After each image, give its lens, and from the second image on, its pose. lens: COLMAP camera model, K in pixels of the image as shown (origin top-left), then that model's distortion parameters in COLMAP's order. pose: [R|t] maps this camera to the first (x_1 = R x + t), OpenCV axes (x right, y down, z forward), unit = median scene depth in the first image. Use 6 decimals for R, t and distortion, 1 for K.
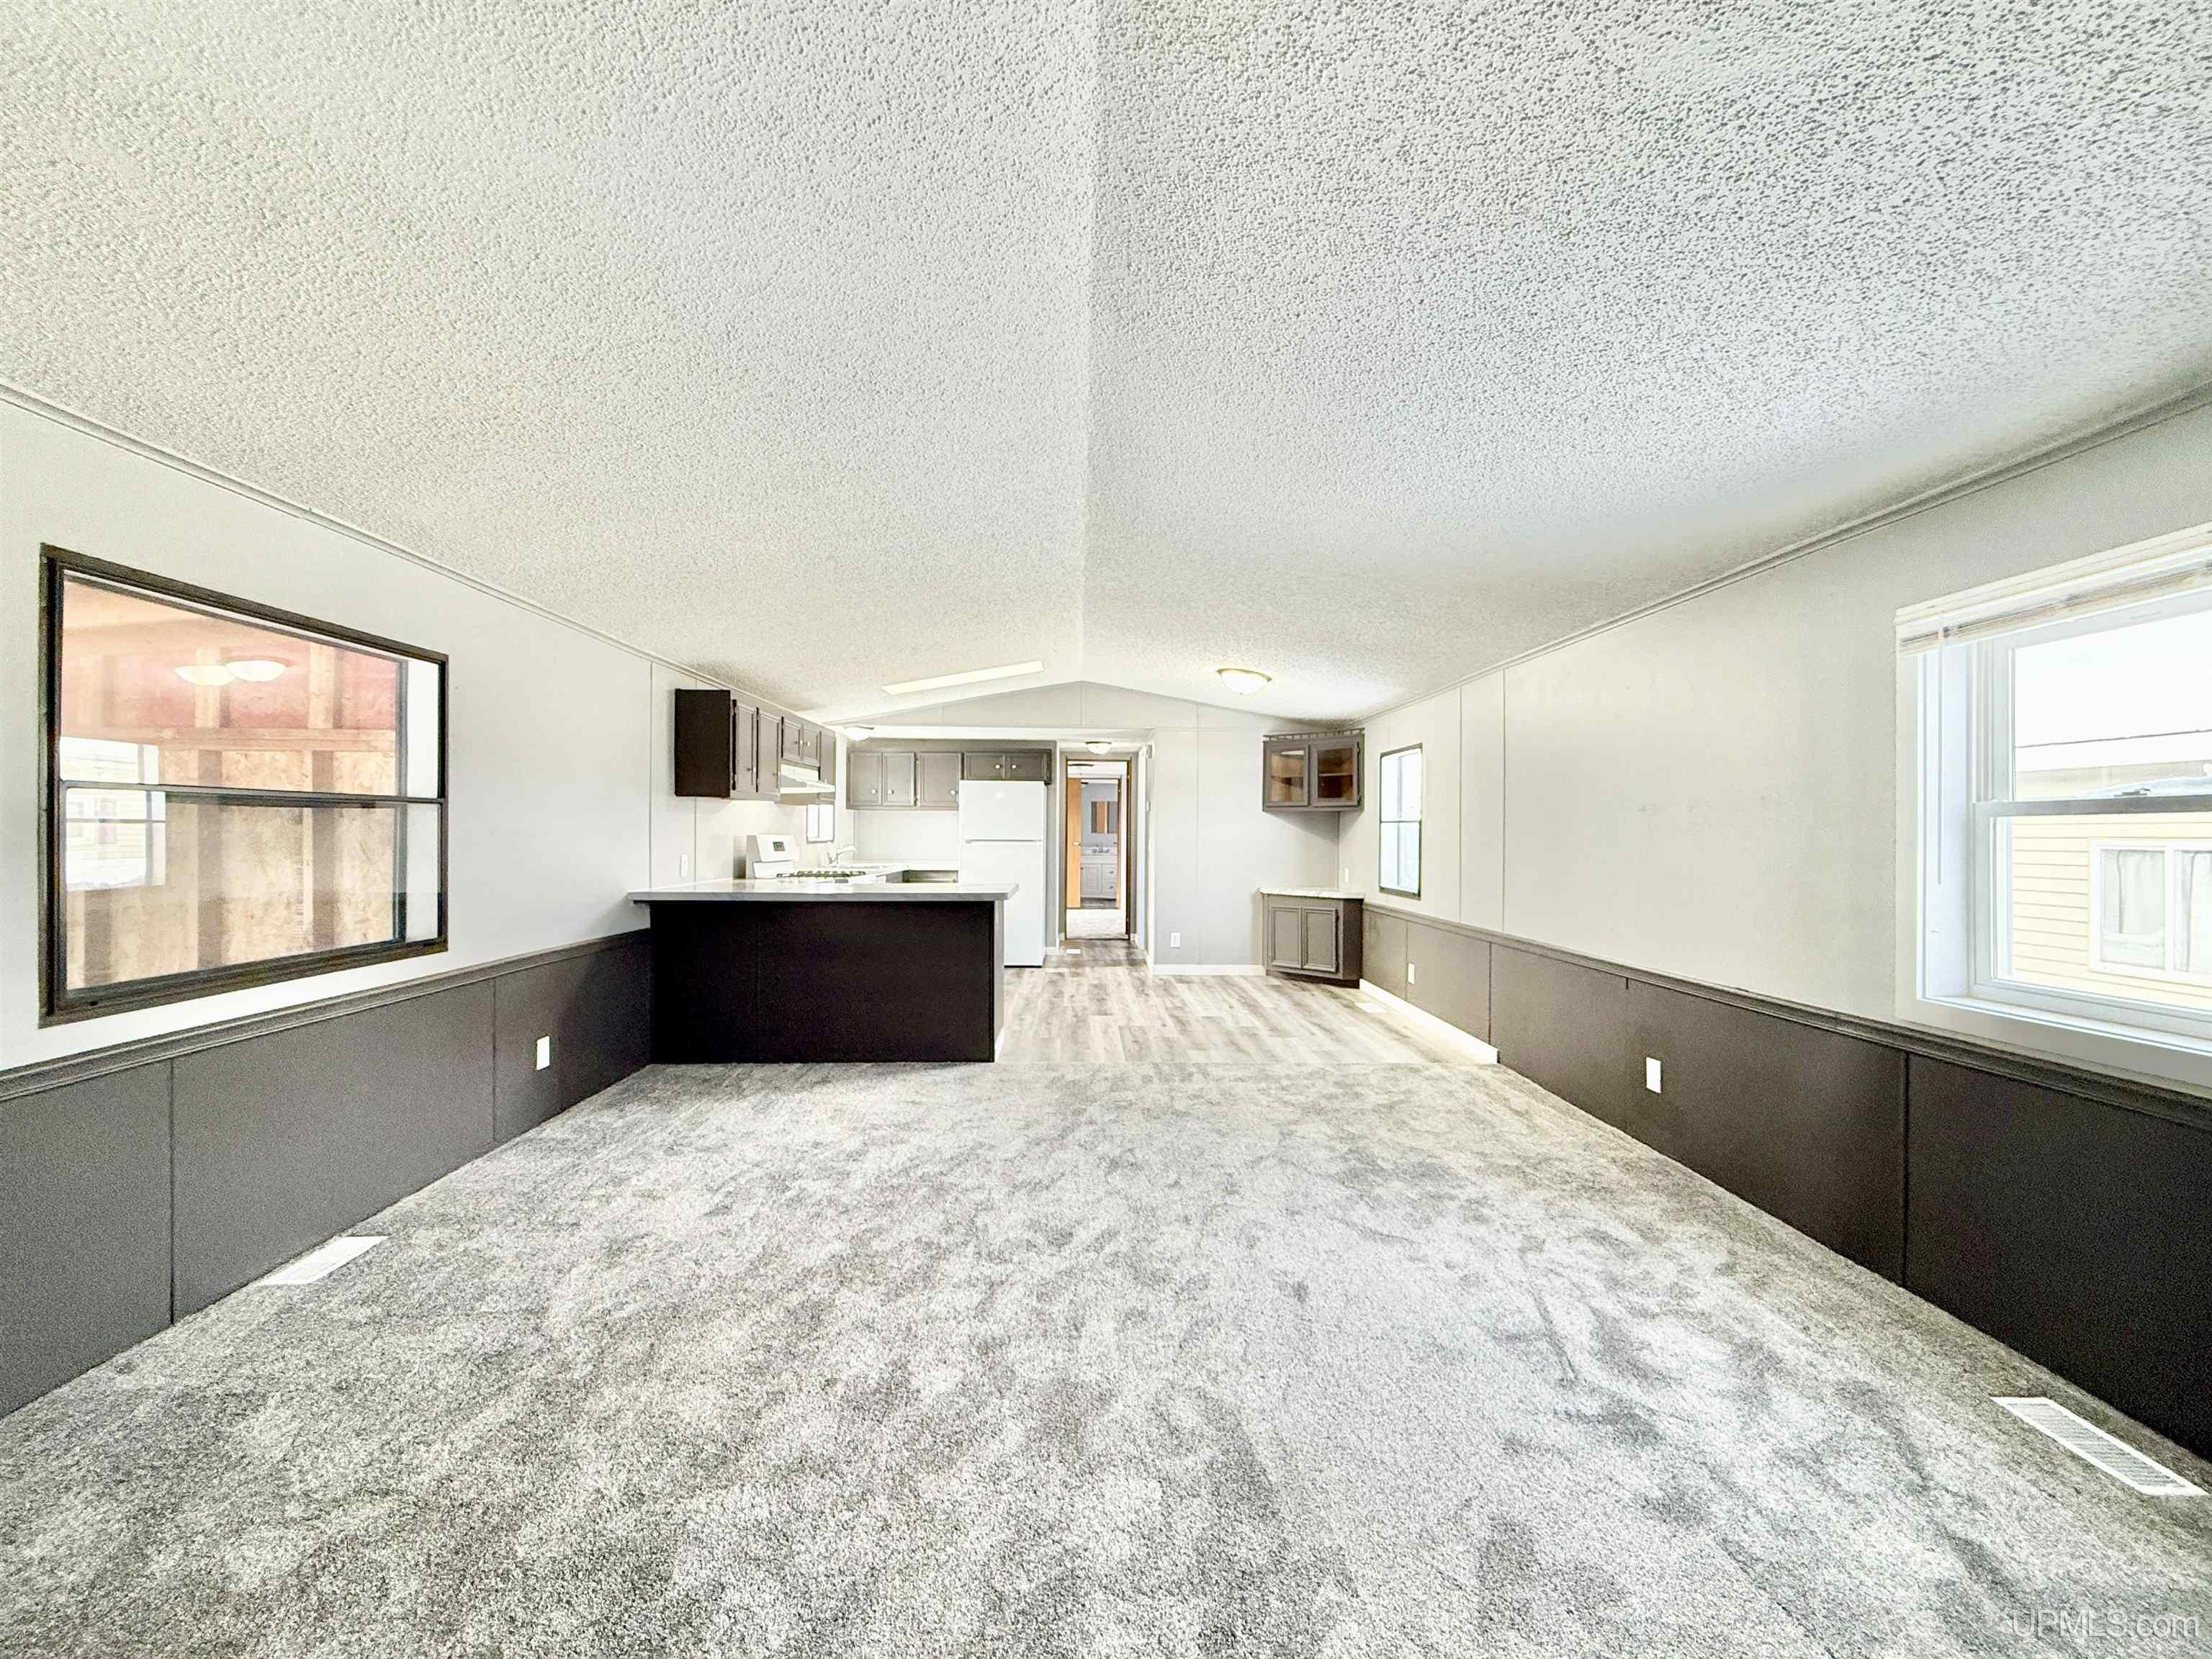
lens RADIAL K [[881.5, 0, 1098.4], [0, 881.5, 826.0], [0, 0, 1]] dist [-0.001413, 0.000269]
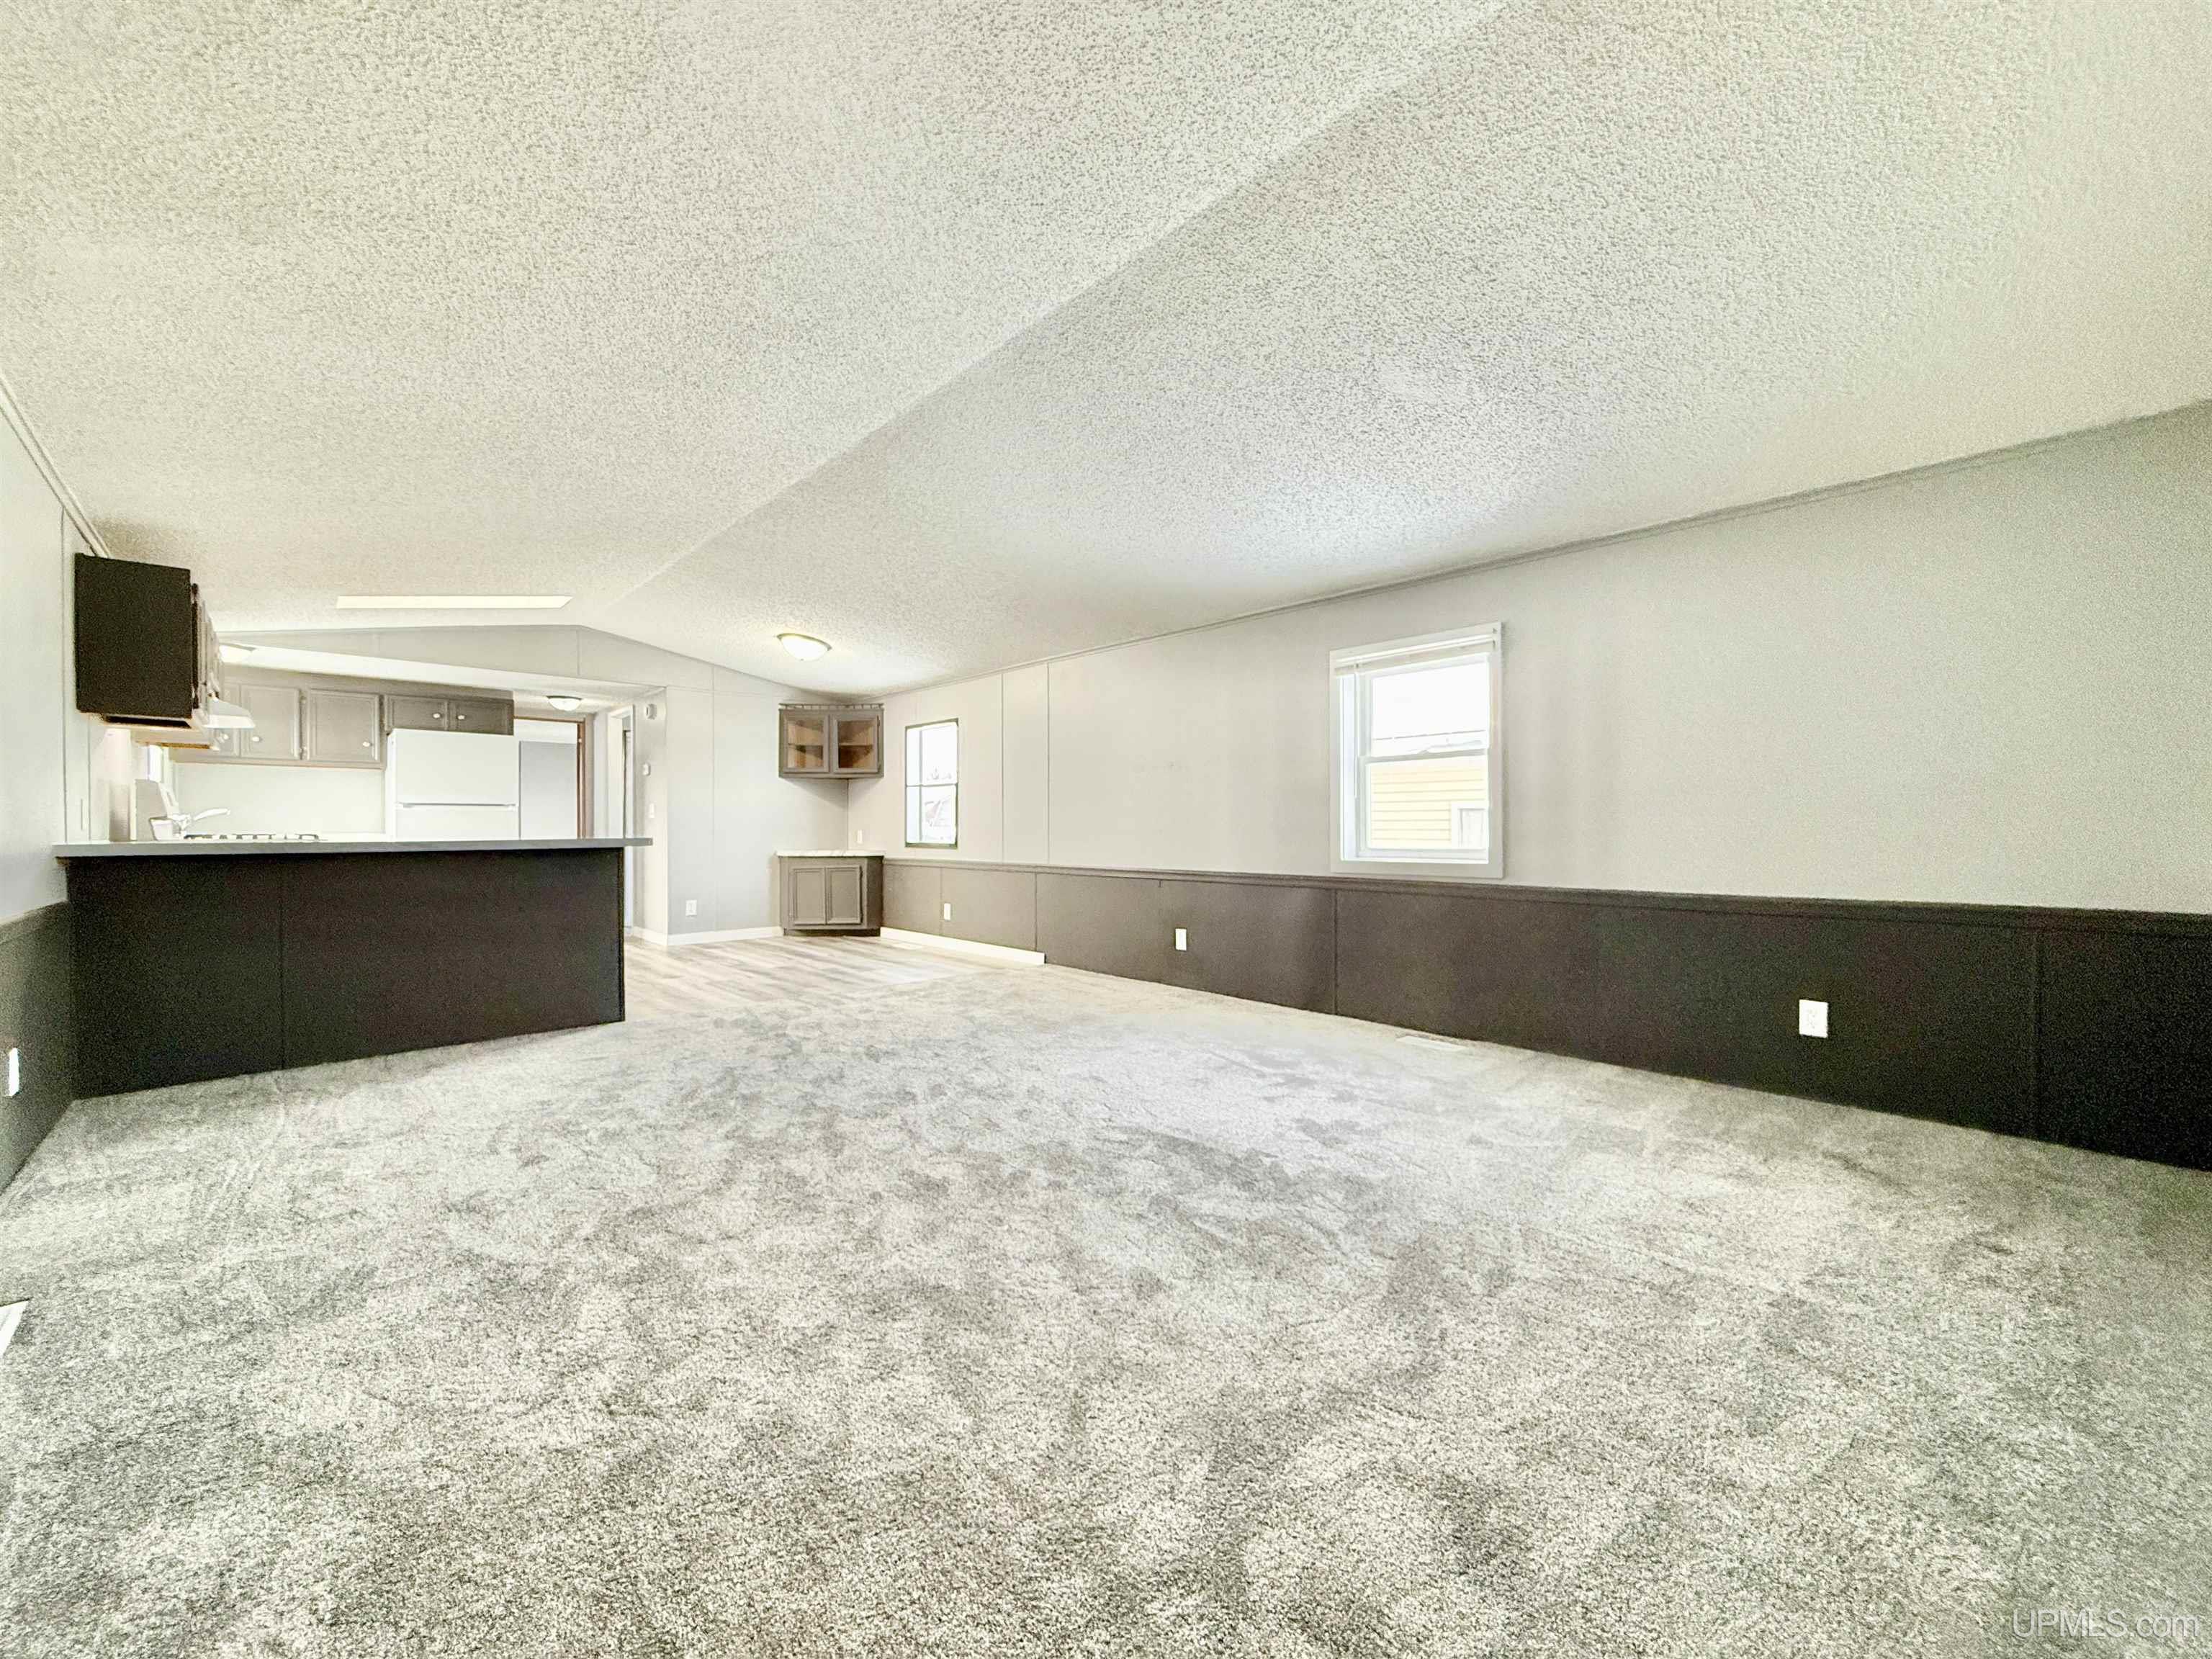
lens RADIAL K [[881.5, 0, 1098.4], [0, 881.5, 826.0], [0, 0, 1]] dist [-0.001413, 0.000269]
pose [[0.748812, -0.008146, 0.662733, -0.554646], [0.002809, 0.999954, 0.009117, 0.082102], [-0.662777, -0.004965, 0.748800, -0.052739]]
